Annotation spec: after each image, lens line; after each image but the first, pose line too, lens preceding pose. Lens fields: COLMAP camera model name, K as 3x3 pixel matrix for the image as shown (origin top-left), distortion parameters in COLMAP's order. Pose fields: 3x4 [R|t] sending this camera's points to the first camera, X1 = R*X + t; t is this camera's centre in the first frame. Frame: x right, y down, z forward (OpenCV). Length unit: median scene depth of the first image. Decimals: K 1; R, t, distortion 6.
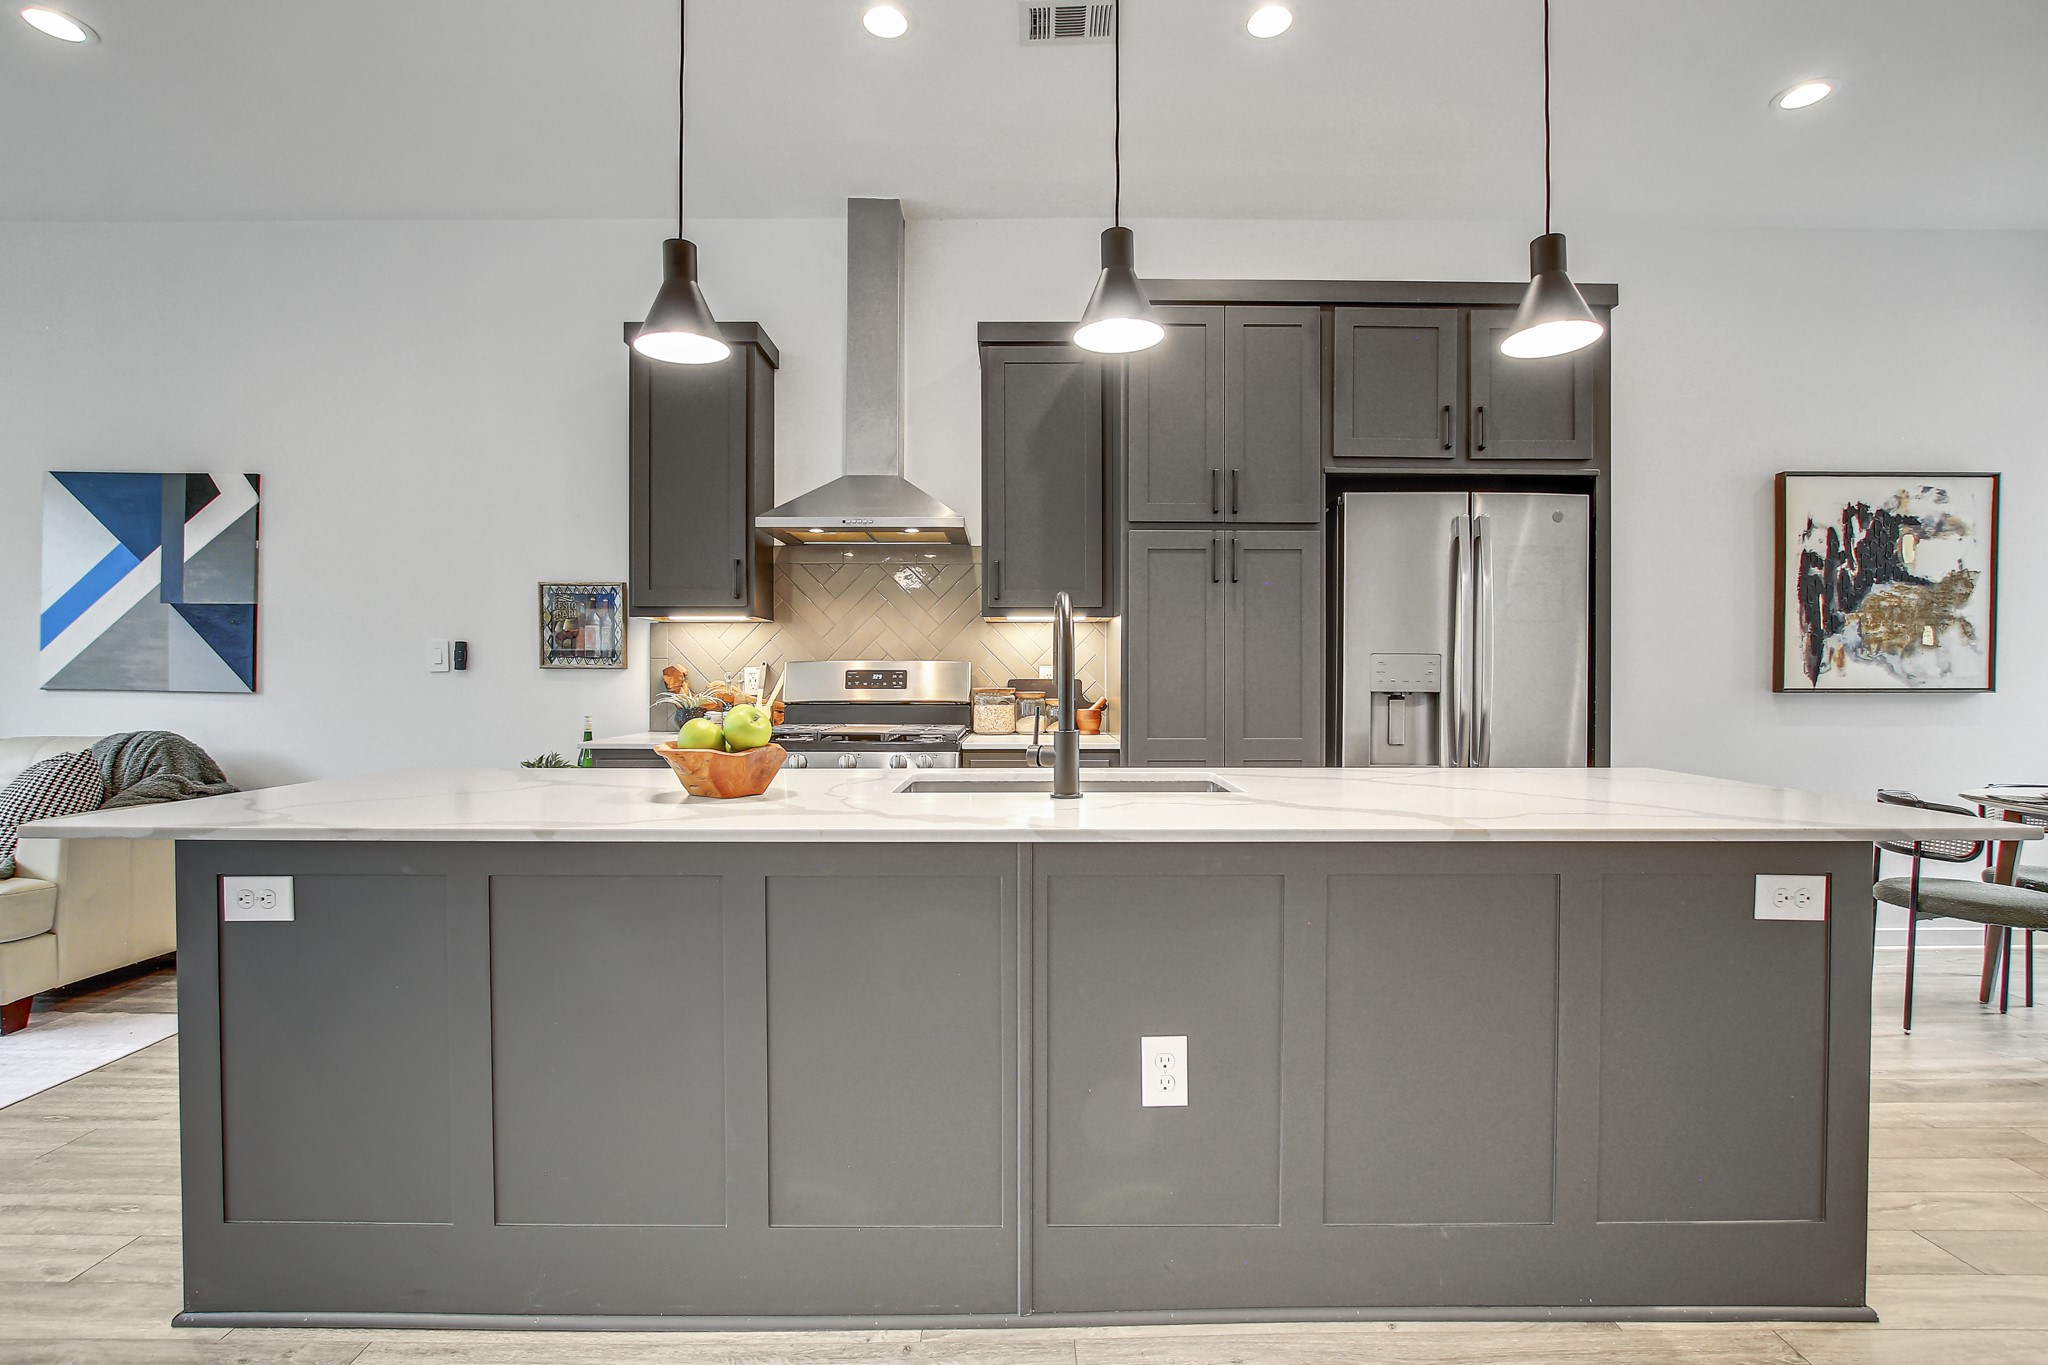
lens RADIAL K [[957.7, 0, 1012.1], [0, 957.7, 686.2], [0, 0, 1]] dist [-0.017560, 0.002995]
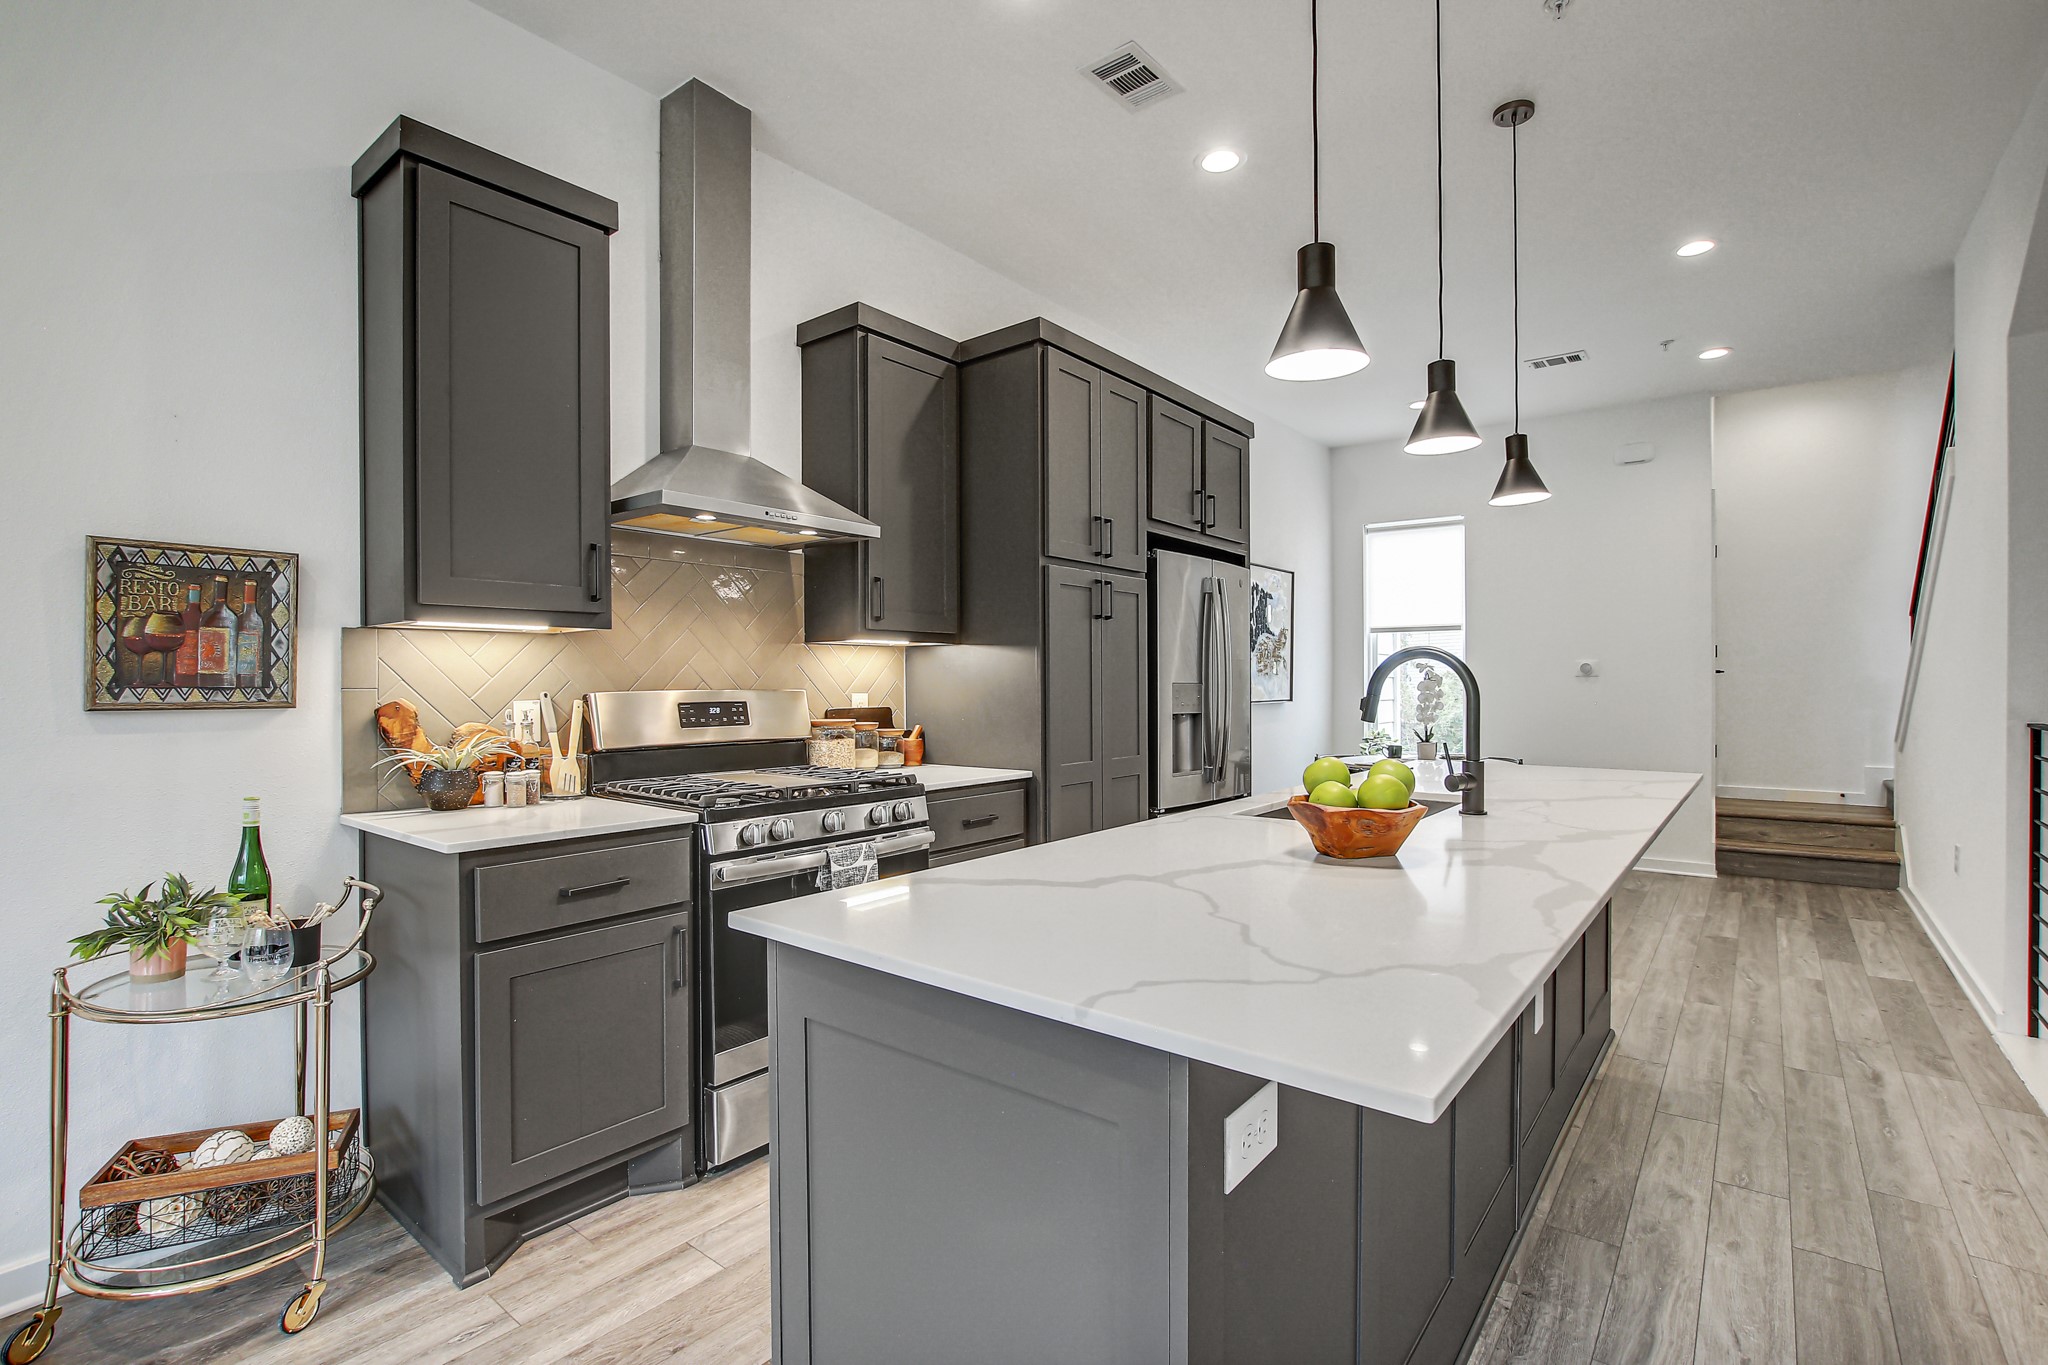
lens RADIAL K [[957.7, 0, 1022.4], [0, 957.7, 691.6], [0, 0, 1]] dist [-0.017560, 0.002995]
pose [[0.620261, -0.011128, 0.784316, -0.584487], [0.008102, 0.999937, 0.007781, -0.028866], [-0.784353, 0.001528, 0.620312, 0.321892]]
